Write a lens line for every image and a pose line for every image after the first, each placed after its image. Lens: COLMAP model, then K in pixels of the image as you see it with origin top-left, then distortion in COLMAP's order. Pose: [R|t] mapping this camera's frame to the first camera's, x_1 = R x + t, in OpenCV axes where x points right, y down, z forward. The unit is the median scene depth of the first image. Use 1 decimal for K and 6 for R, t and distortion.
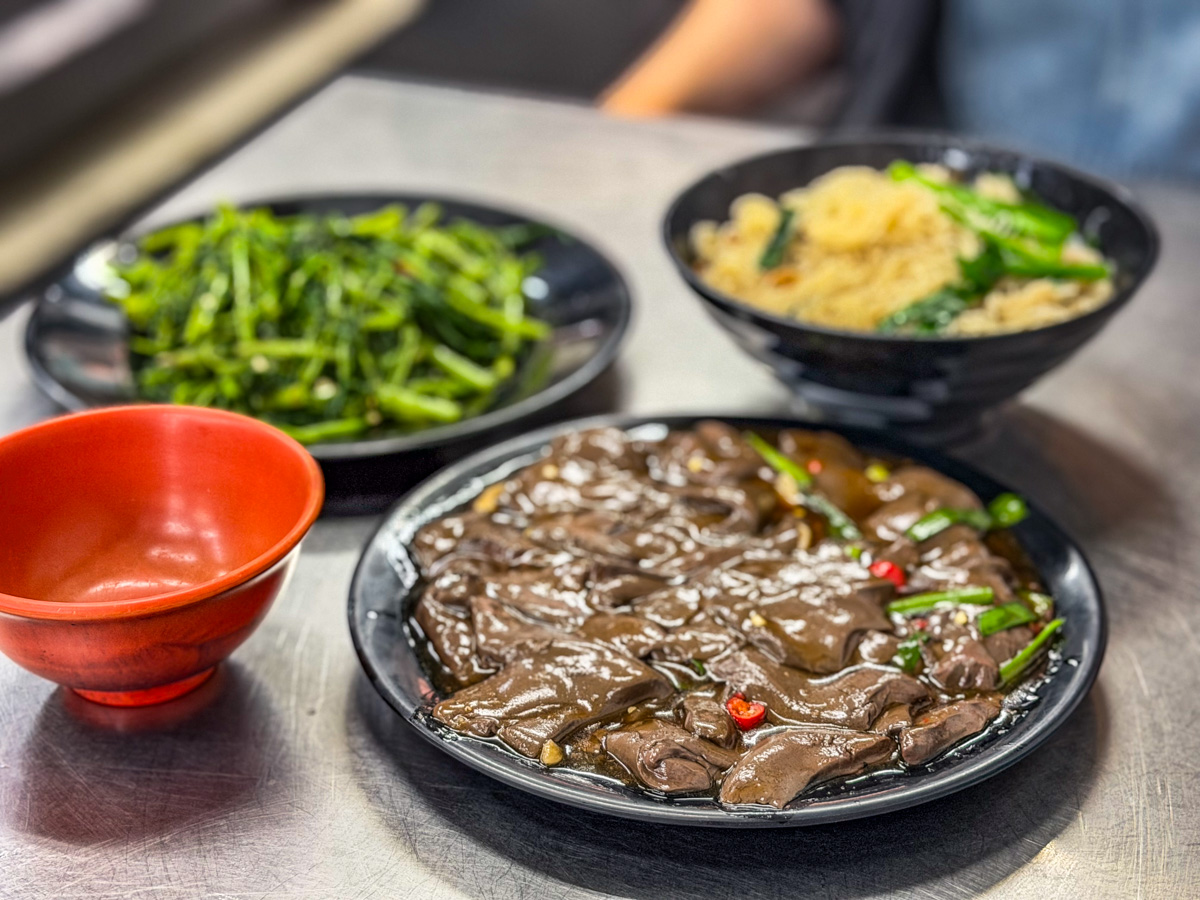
lens RADIAL K [[2270.3, 0, 592.3], [0, 2270.3, 457.7], [0, 0, 1]] dist [0.034557, 0.000000]
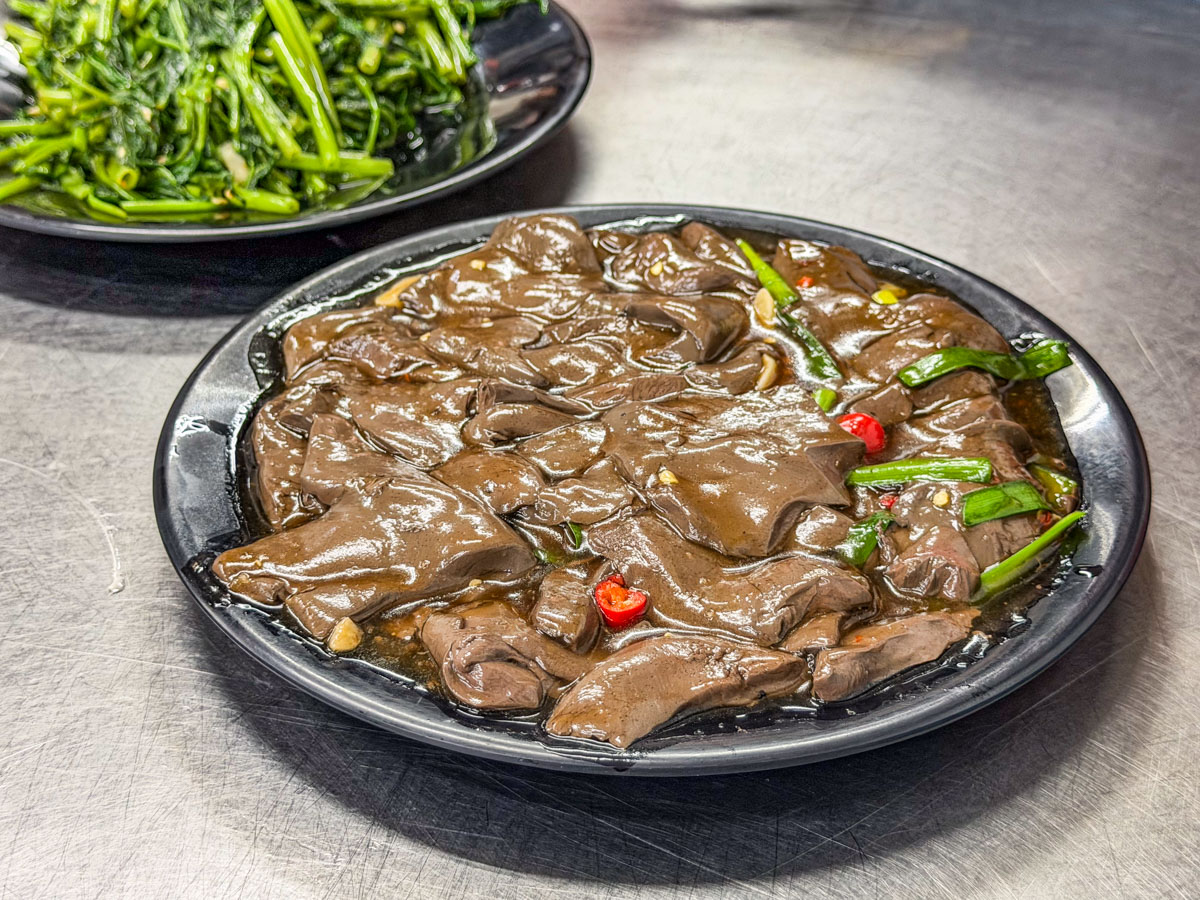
lens RADIAL K [[1974.1, 0, 605.8], [0, 1974.1, 448.5], [0, 0, 1]] dist [0.059758, 0.000000]
pose [[0.989965, 0.084062, -0.113588, 0.128872], [-0.073988, 0.993174, 0.090168, 0.005075], [0.120393, -0.080859, 0.989428, 0.363840]]
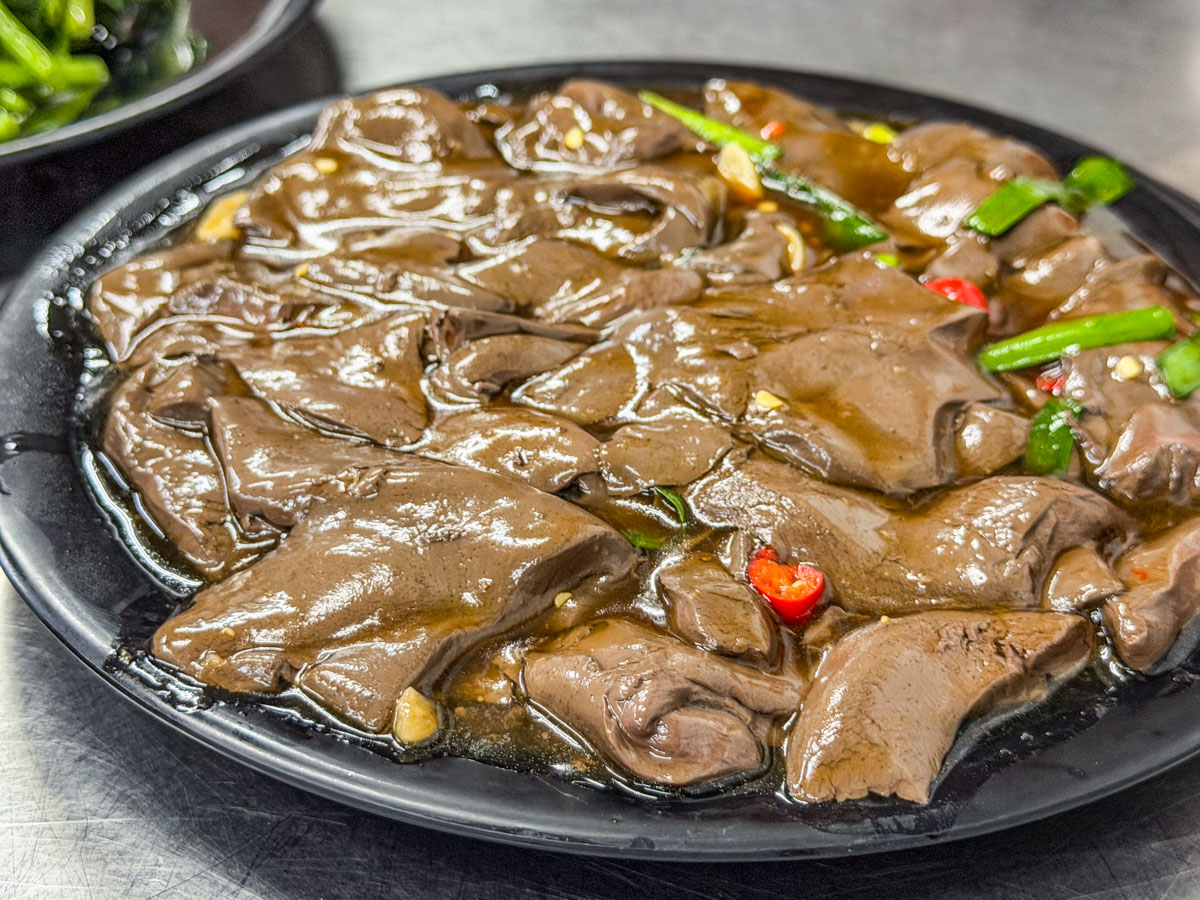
lens RADIAL K [[1974.1, 0, 600.1], [0, 1974.1, 443.8], [0, 0, 1]] dist [0.059758, 0.000000]
pose [[0.985134, -0.082281, 0.150802, -0.036150], [0.065637, 0.991515, 0.112206, 0.028218], [-0.158754, -0.100640, 0.982175, 0.569102]]
